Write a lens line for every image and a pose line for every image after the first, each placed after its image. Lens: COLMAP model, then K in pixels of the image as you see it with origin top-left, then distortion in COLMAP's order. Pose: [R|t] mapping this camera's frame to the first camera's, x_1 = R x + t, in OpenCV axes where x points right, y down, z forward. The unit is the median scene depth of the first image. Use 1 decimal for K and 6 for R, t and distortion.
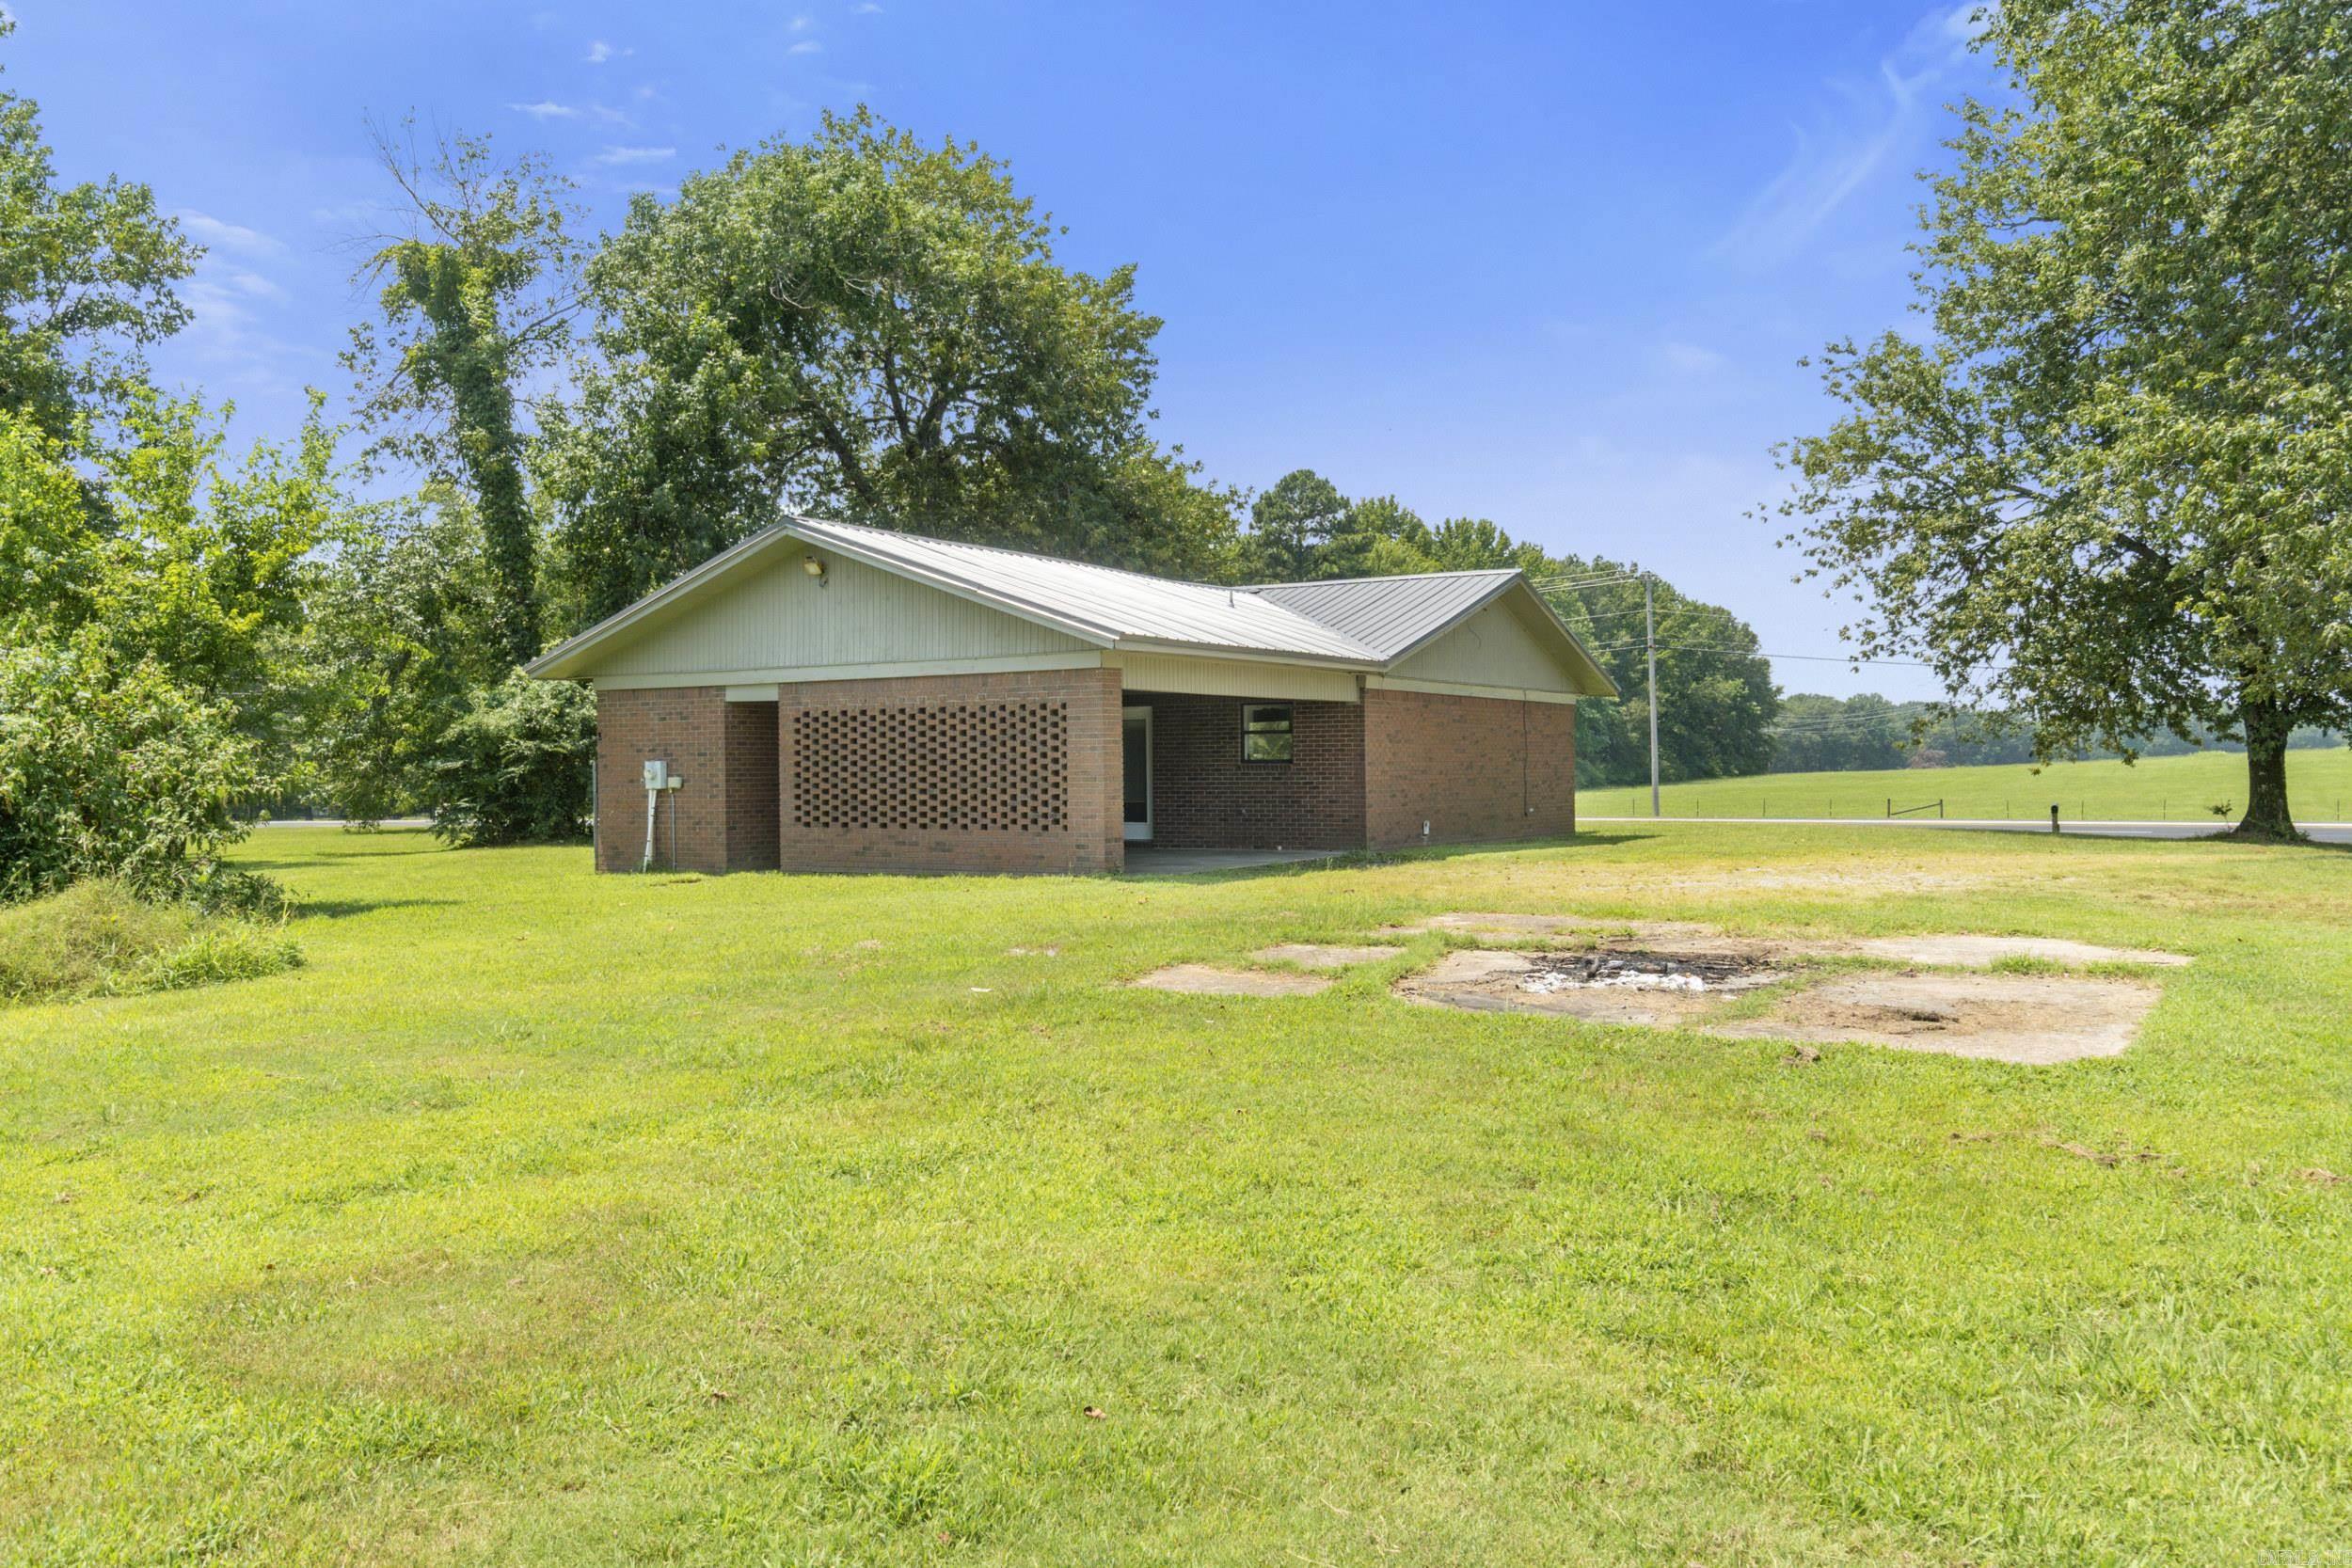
lens RADIAL K [[1755.6, 0, 1176.0], [0, 1755.6, 784.0], [0, 0, 1]] dist [0.010907, 0.005647]
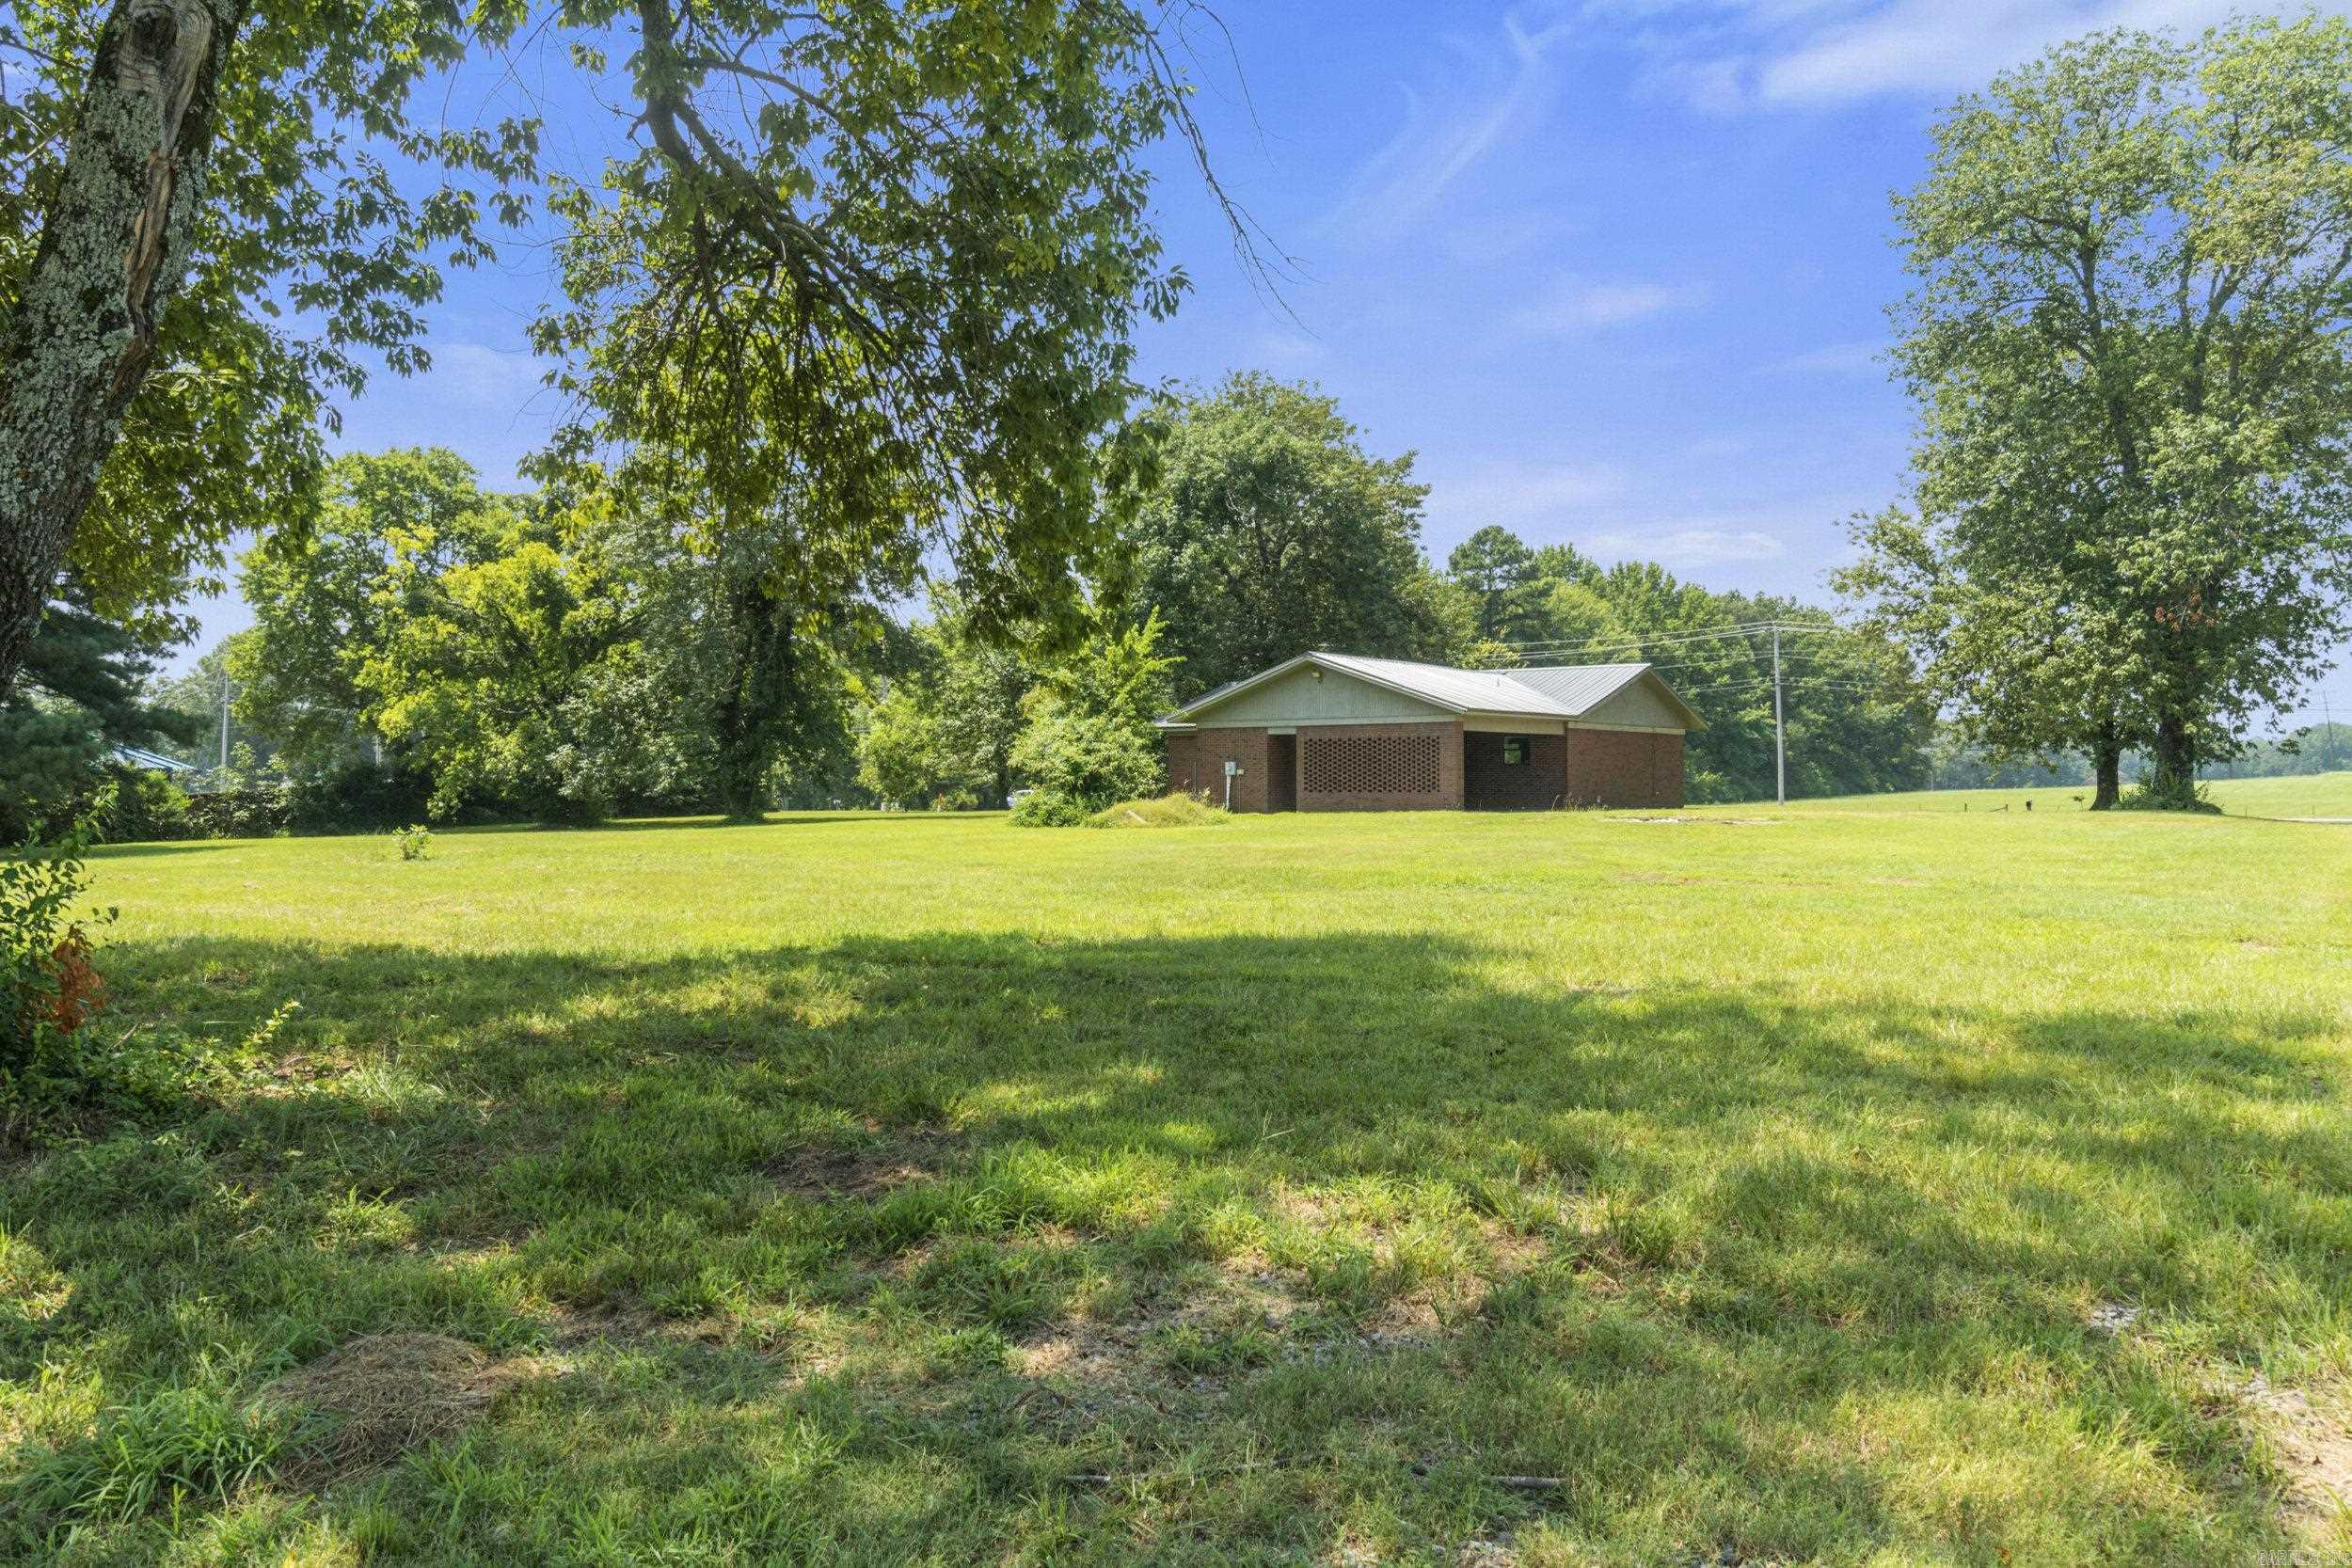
lens RADIAL K [[1755.6, 0, 1176.0], [0, 1755.6, 784.0], [0, 0, 1]] dist [0.010907, 0.005647]
pose [[0.995397, 0.005014, -0.095701, -0.093779], [-0.005989, 0.999933, -0.009901, 0.020932], [0.095645, 0.010428, 0.995361, -0.675094]]
